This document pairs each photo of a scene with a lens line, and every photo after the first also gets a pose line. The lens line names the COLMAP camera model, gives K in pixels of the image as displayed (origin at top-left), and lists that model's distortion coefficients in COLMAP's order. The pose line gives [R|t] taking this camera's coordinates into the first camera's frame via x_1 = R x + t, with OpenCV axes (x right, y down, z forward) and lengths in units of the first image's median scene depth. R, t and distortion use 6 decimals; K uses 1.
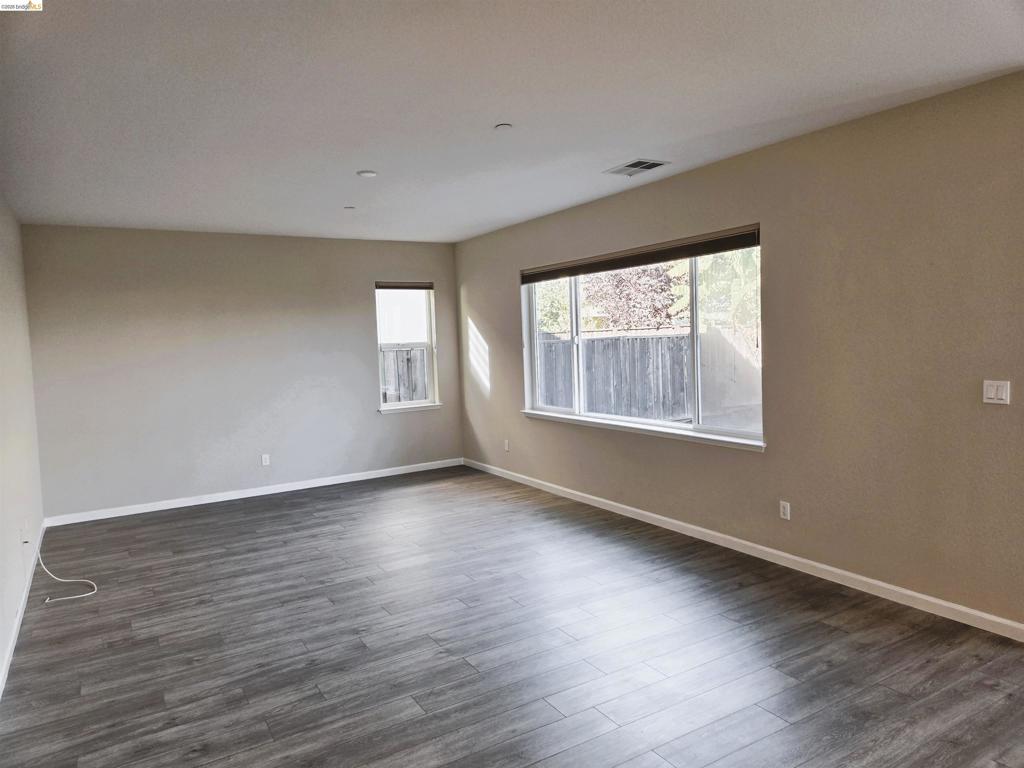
lens RADIAL K [[689.4, 0, 516.1], [0, 689.4, 382.9], [0, 0, 1]] dist [0.063358, -0.049837]
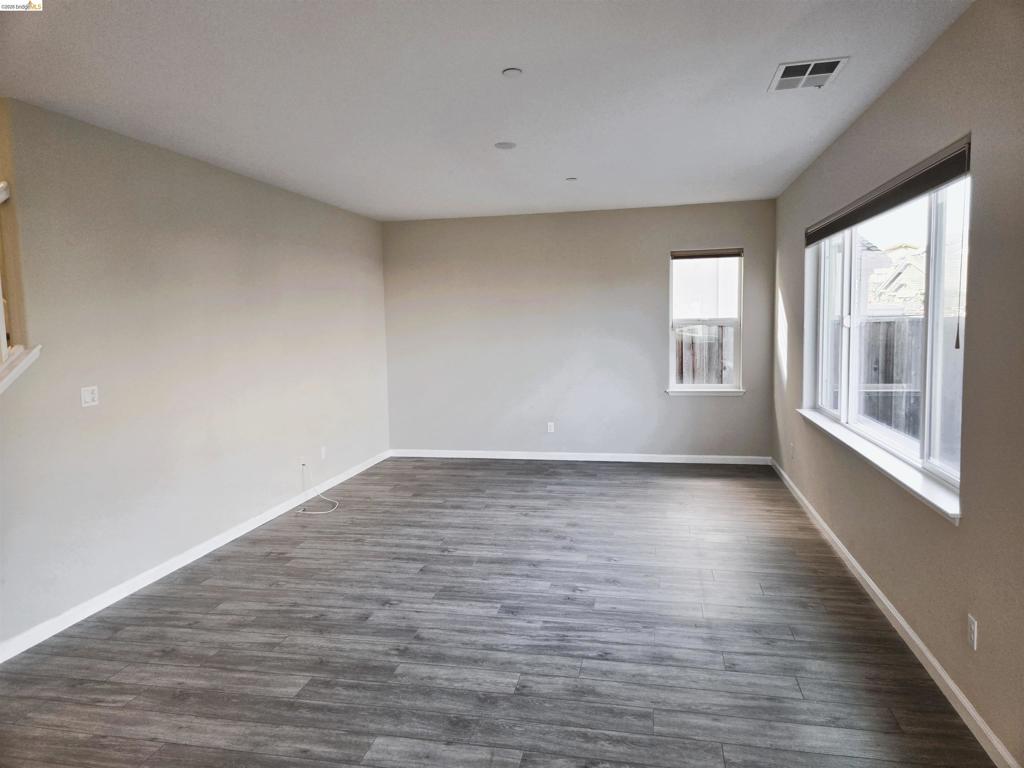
lens RADIAL K [[689.4, 0, 511.9], [0, 689.4, 387.7], [0, 0, 1]] dist [0.063358, -0.049837]
pose [[0.735312, 0.094734, -0.671075, 0.494170], [-0.057071, 0.995321, 0.077974, -0.046149], [0.675322, -0.019036, 0.737277, 0.319716]]
